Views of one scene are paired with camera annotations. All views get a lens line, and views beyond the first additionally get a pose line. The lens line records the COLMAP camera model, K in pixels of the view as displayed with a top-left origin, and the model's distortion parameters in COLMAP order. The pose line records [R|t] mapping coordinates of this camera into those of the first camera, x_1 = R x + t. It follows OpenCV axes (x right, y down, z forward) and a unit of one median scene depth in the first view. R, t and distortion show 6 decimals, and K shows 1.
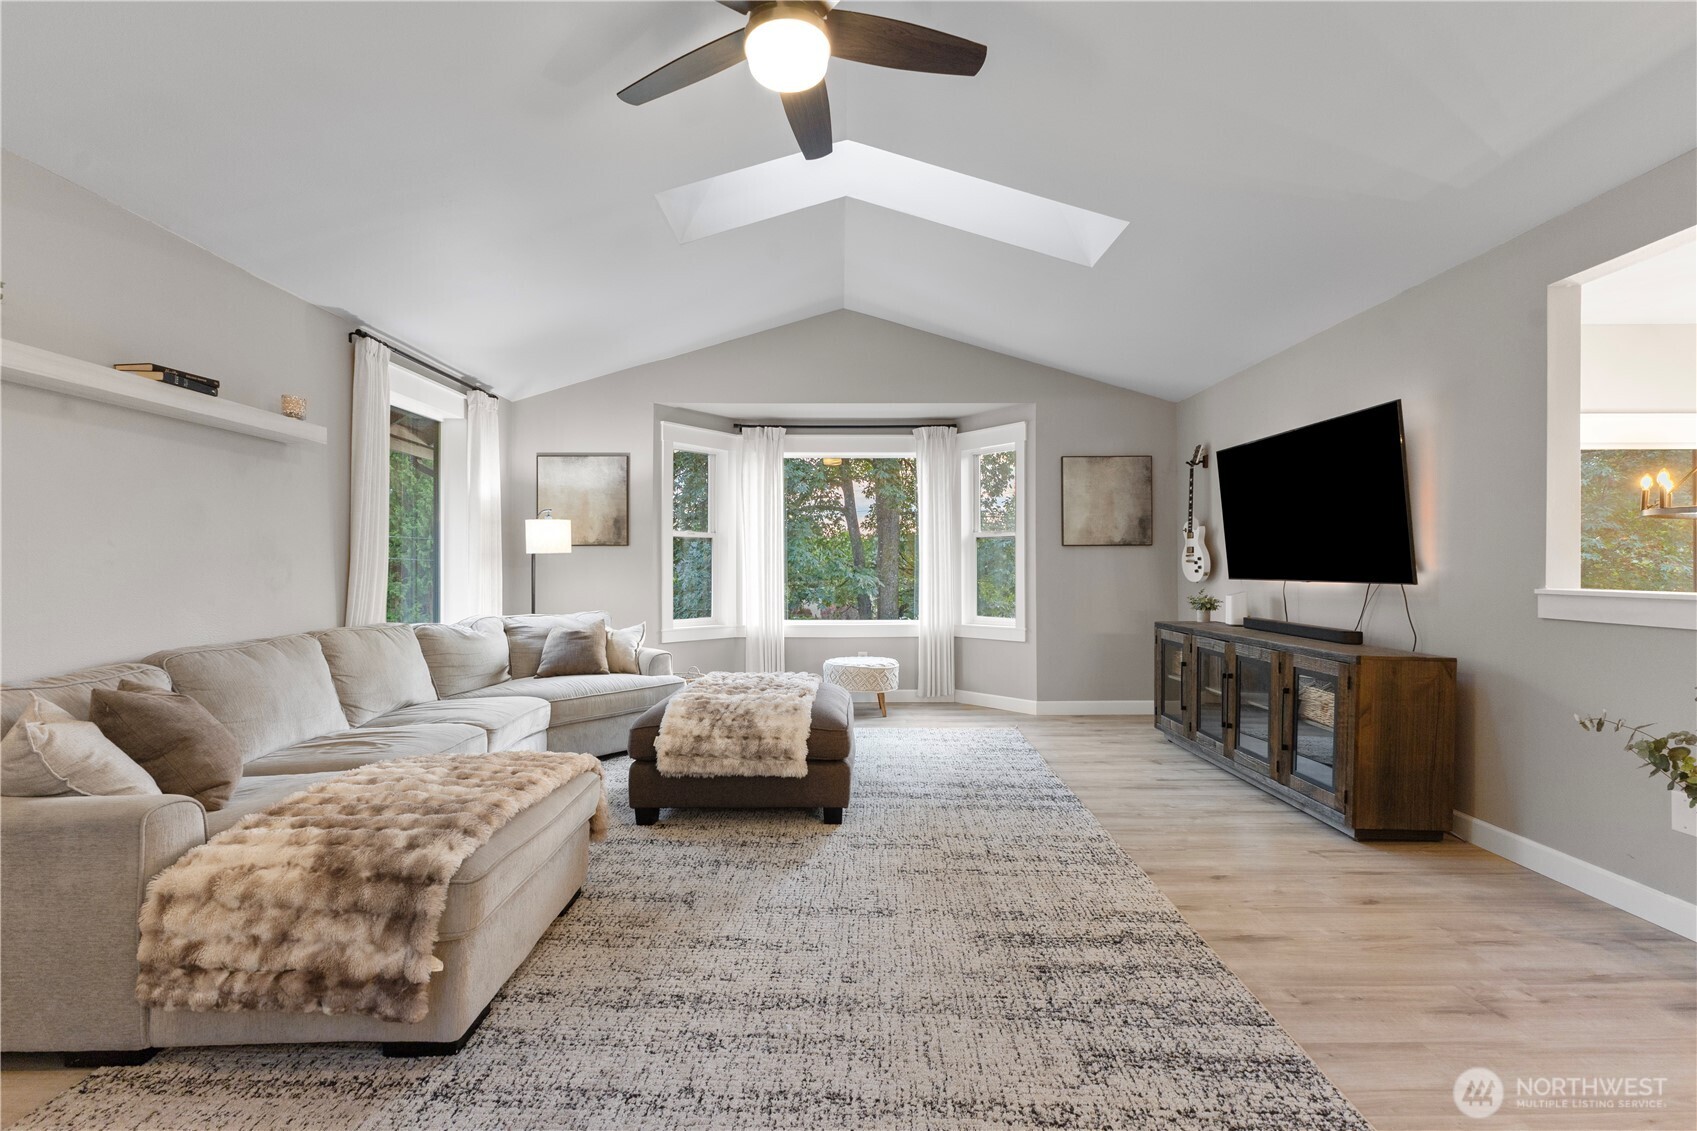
lens RADIAL K [[743.9, 0, 854.5], [0, 743.9, 559.8], [0, 0, 1]] dist [0.013435, -0.002368]
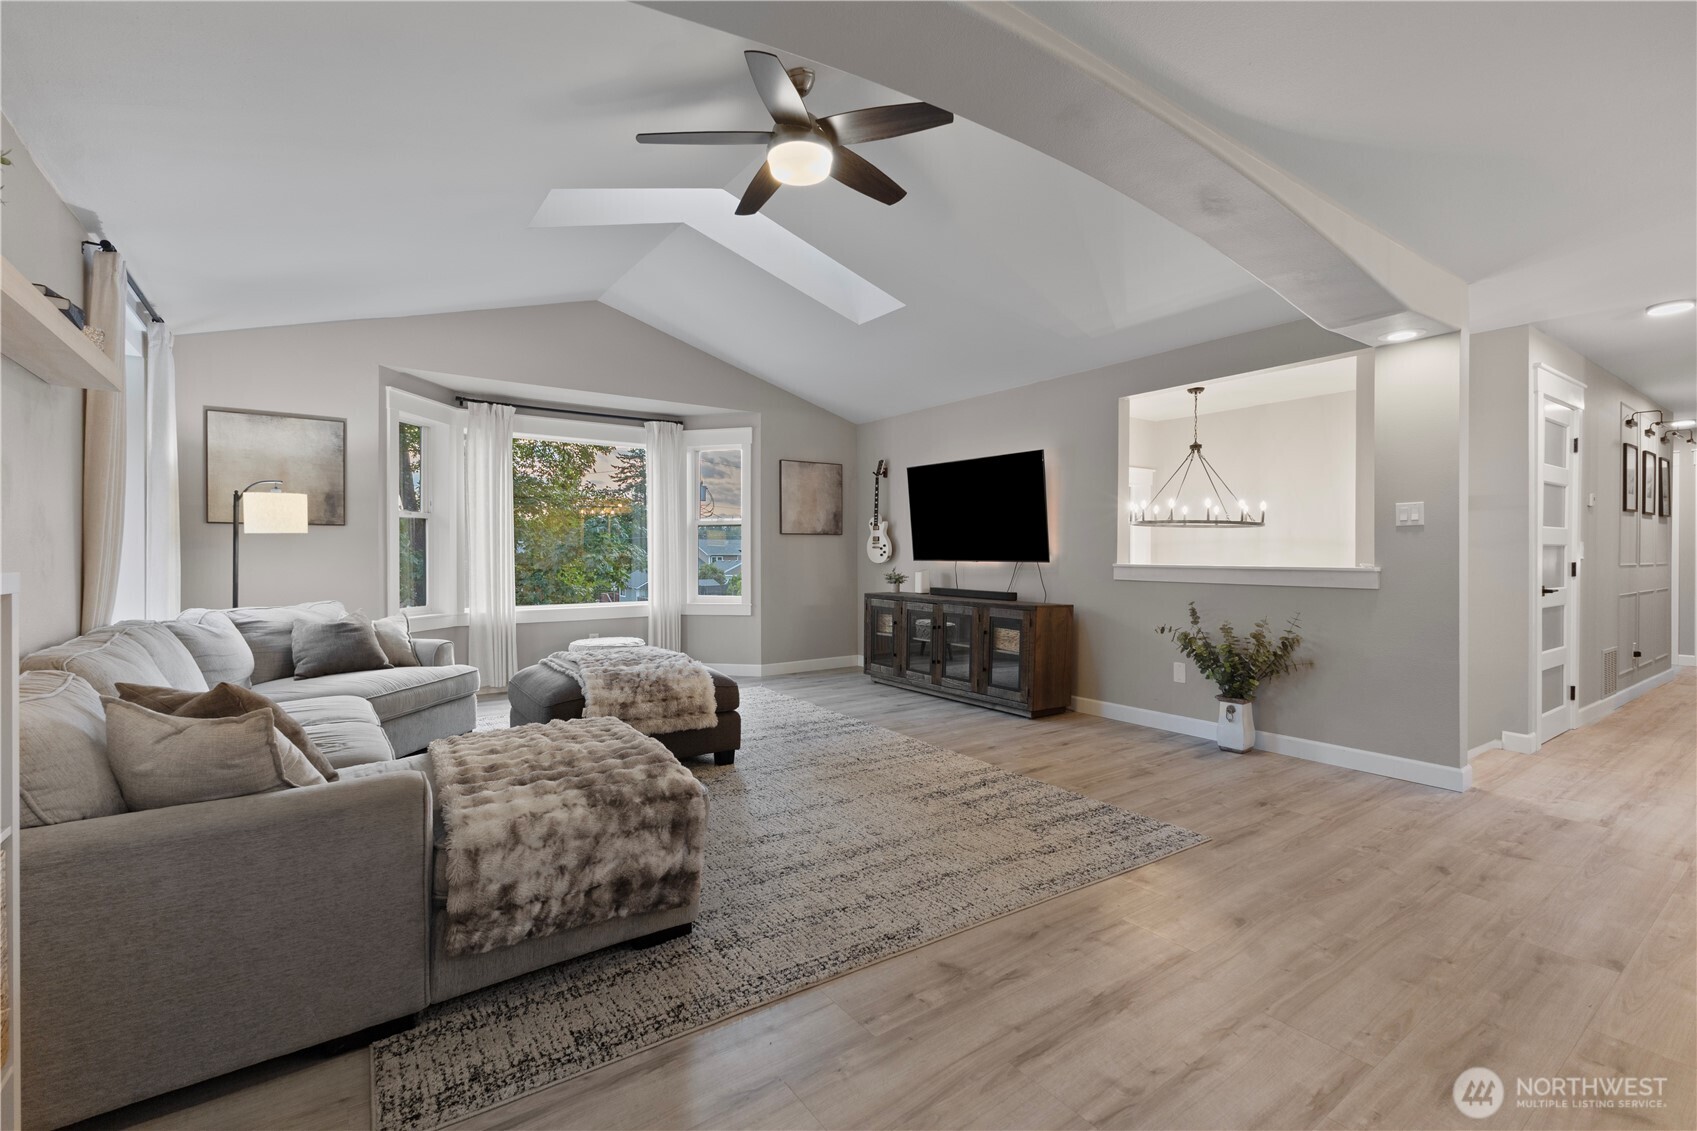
lens RADIAL K [[743.9, 0, 859.8], [0, 743.9, 551.1], [0, 0, 1]] dist [0.013435, -0.002368]
pose [[0.815257, 0.003150, 0.579090, -0.541276], [-0.007722, 0.999955, 0.005431, 0.002033], [-0.579047, -0.008900, 0.815245, -0.100393]]
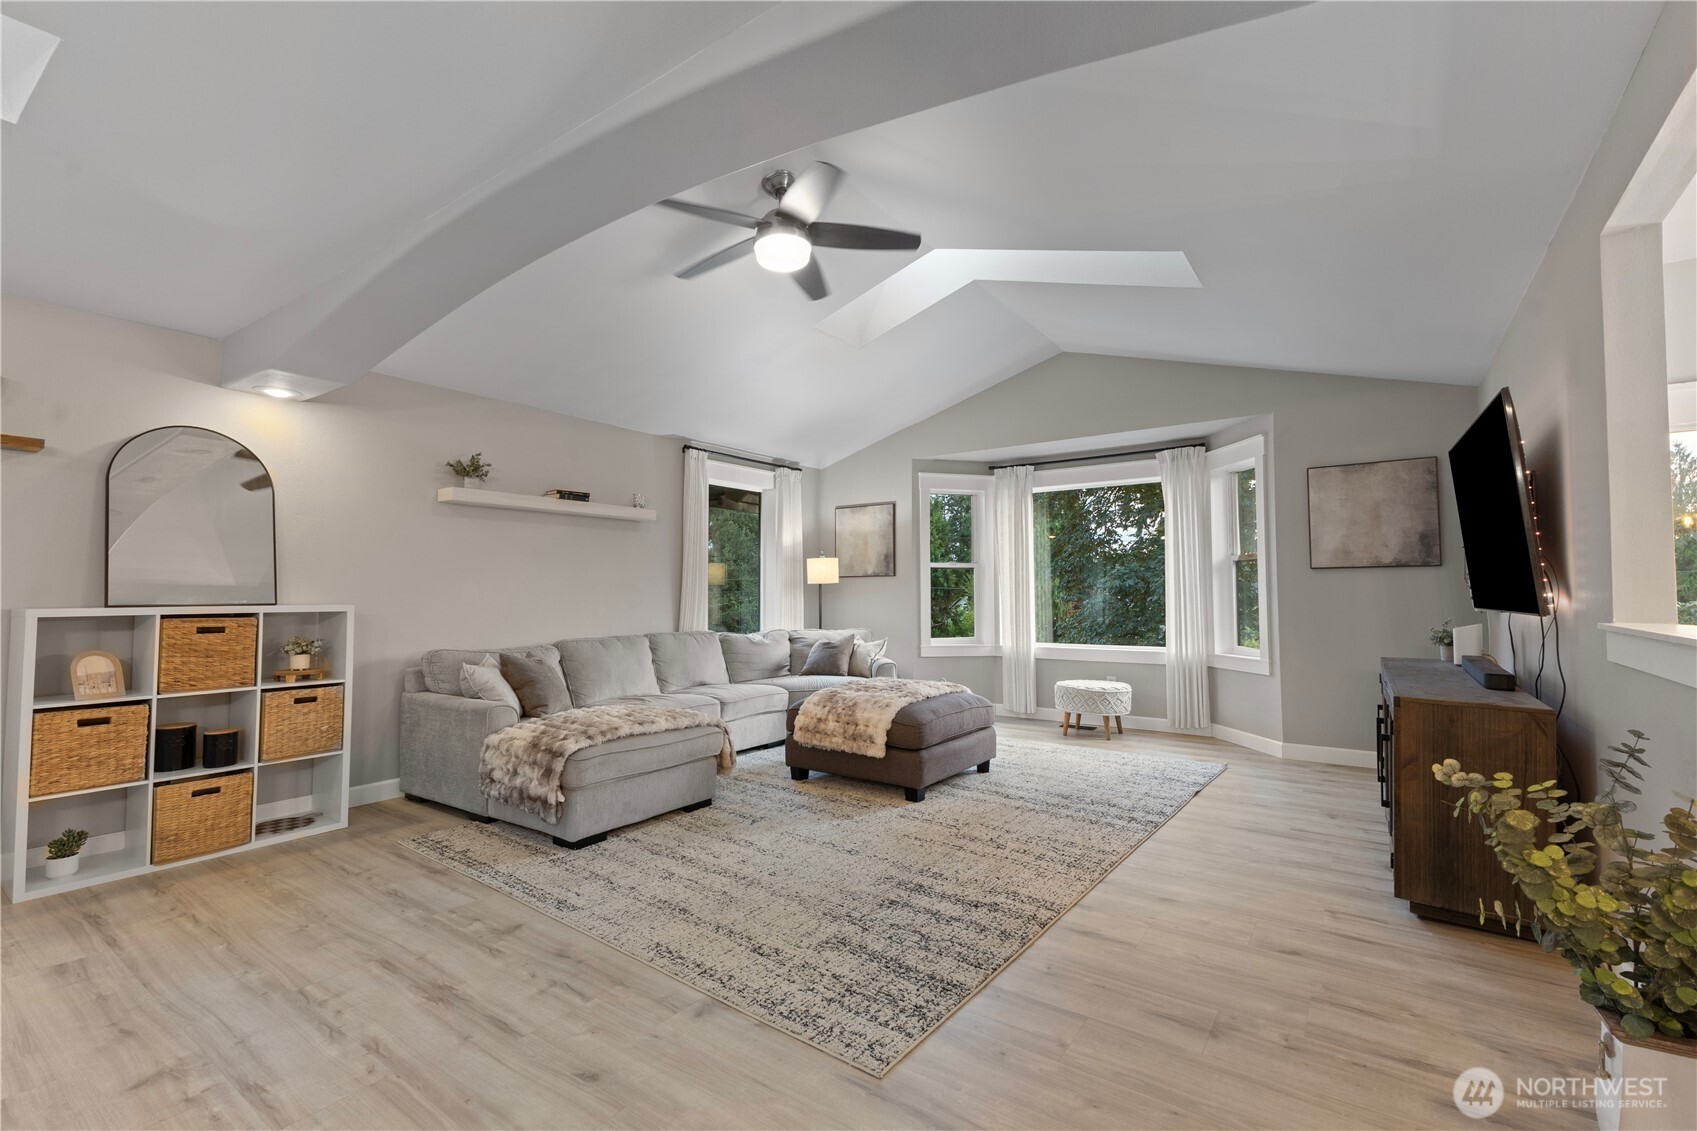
lens RADIAL K [[743.9, 0, 845.7], [0, 743.9, 560.1], [0, 0, 1]] dist [0.013435, -0.002368]
pose [[0.804290, -0.027981, -0.593577, 0.621584], [0.009098, 0.999354, -0.034781, -0.005668], [0.594167, 0.022573, 0.804025, -0.075351]]
